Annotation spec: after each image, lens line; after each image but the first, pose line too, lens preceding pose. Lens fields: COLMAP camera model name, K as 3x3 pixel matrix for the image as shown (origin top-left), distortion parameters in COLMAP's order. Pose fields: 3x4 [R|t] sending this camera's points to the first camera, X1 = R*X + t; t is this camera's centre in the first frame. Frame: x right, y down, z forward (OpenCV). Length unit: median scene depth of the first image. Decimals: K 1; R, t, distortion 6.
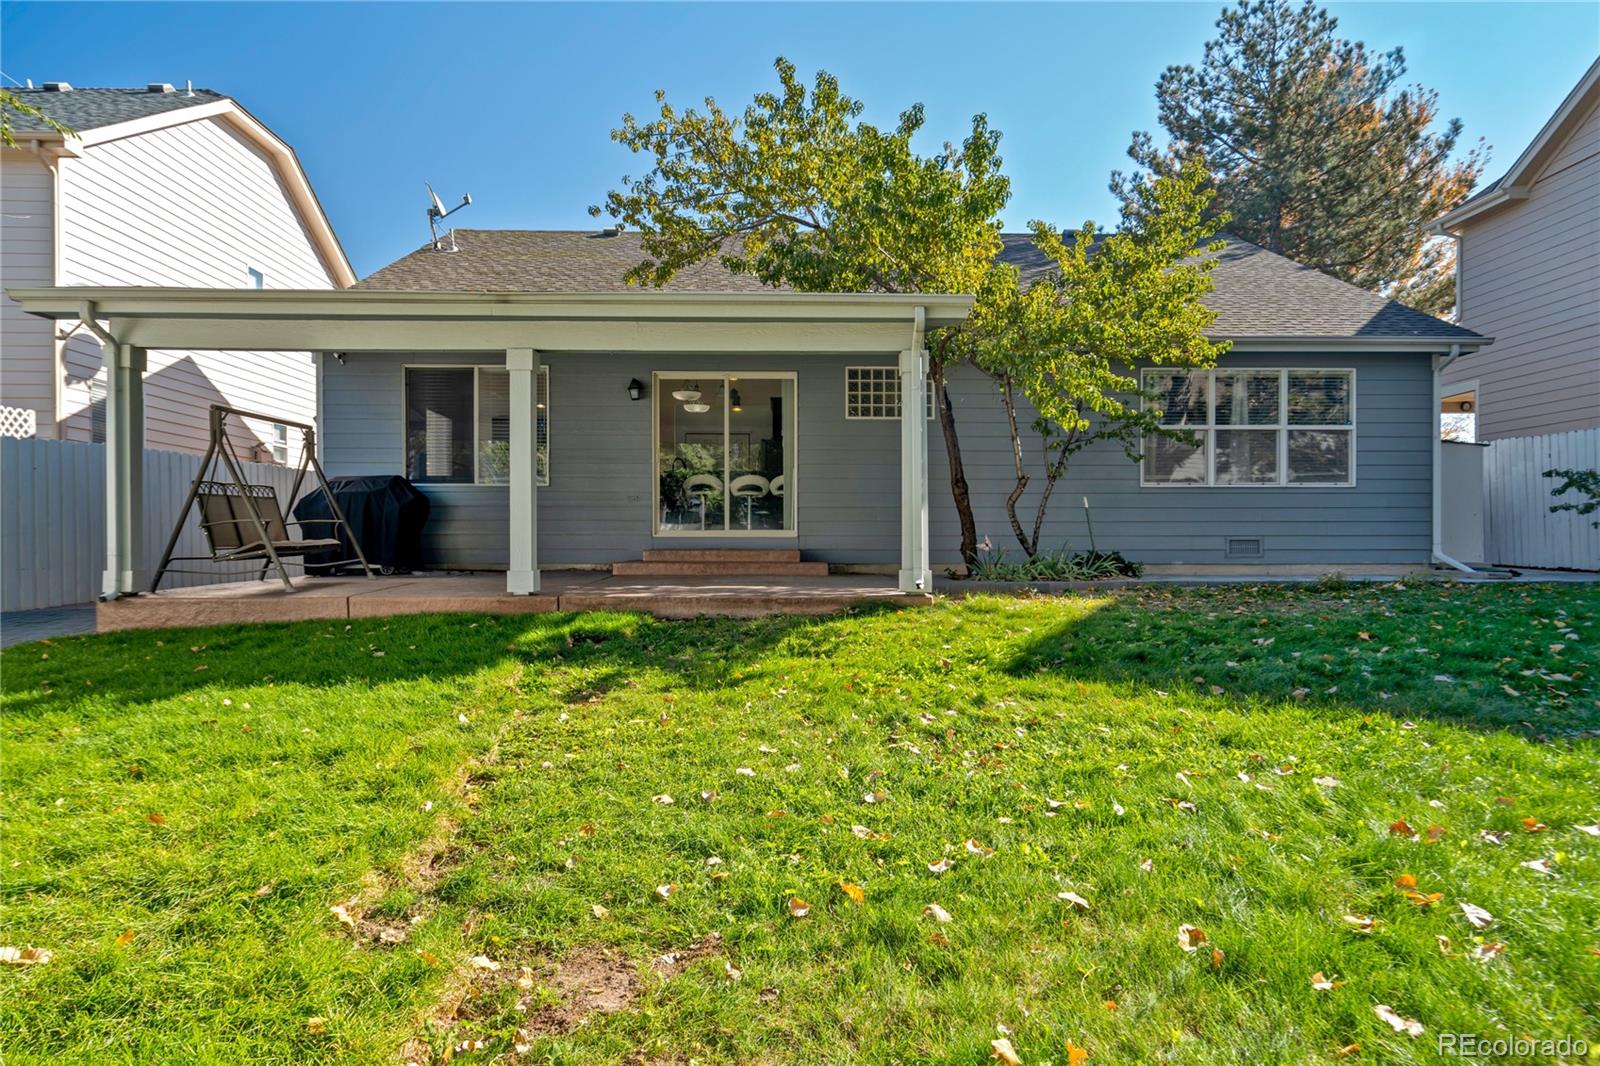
lens RADIAL K [[960.2, 0, 801.2], [0, 960.2, 562.1], [0, 0, 1]] dist [0.005597, 0.002086]
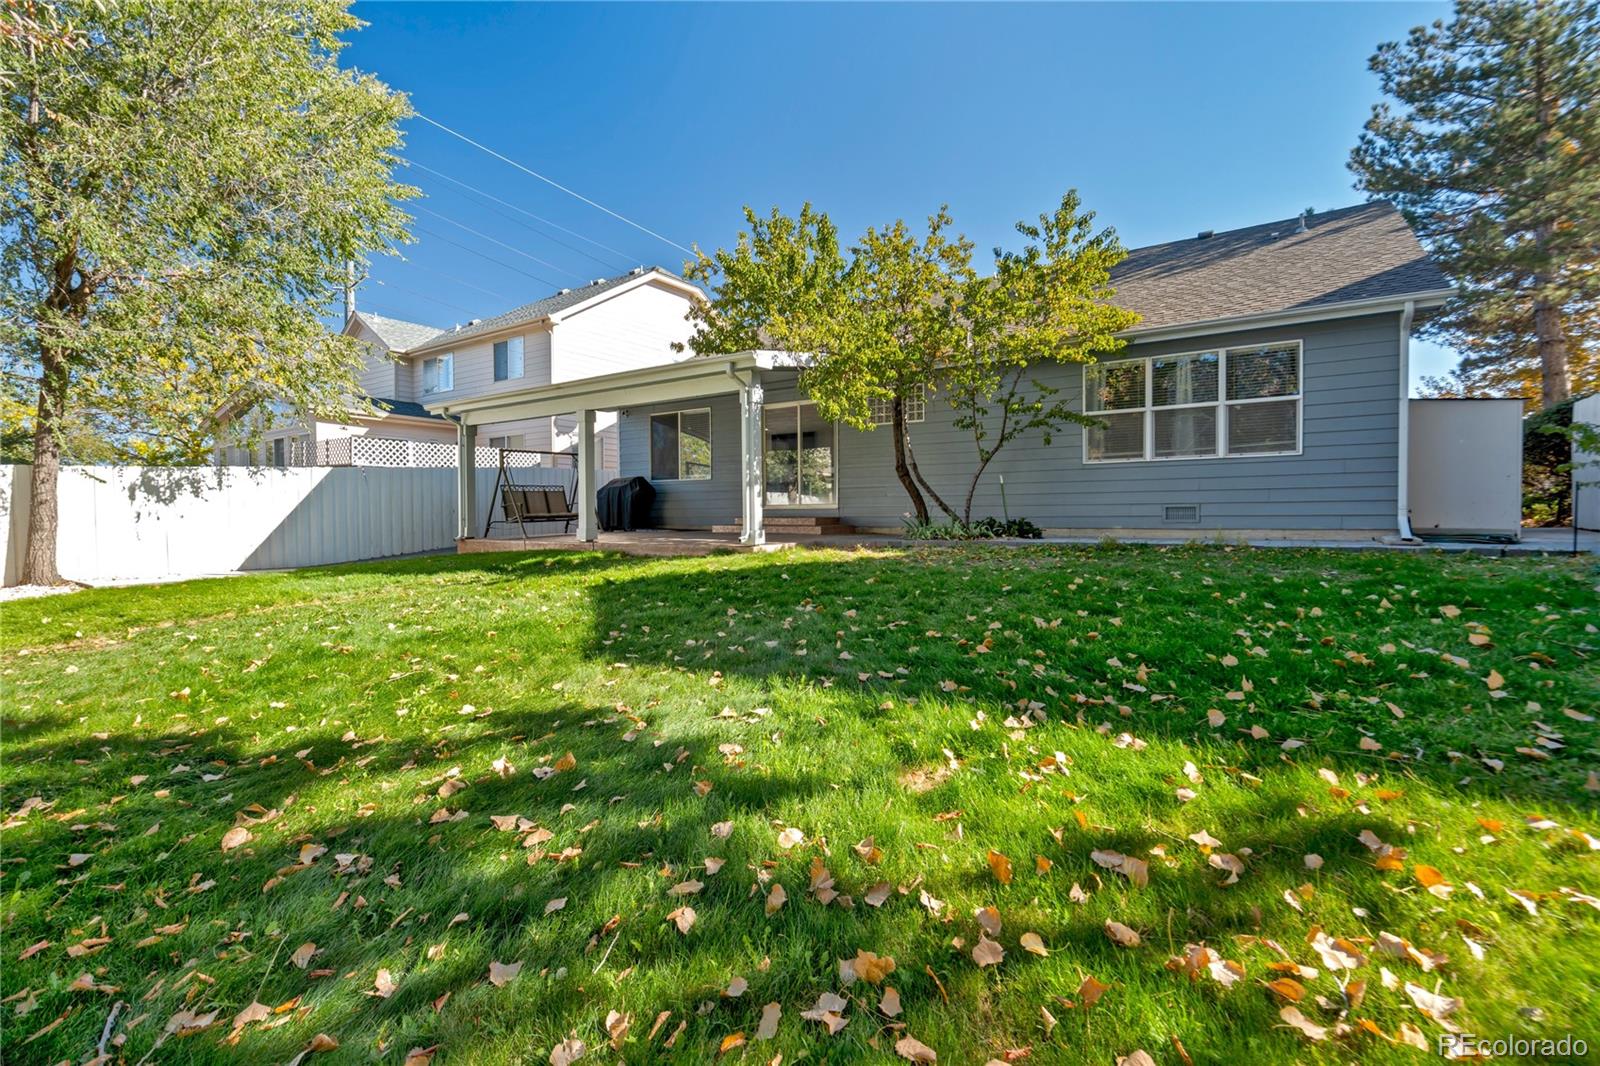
lens RADIAL K [[727.2, 0, 793.9], [0, 727.2, 526.5], [0, 0, 1]] dist [-0.001402, 0.000741]
pose [[0.819306, 0.002994, -0.573348, 0.576191], [-0.006390, 0.999972, -0.003909, 0.005690], [0.573321, 0.006867, 0.819302, 0.048076]]
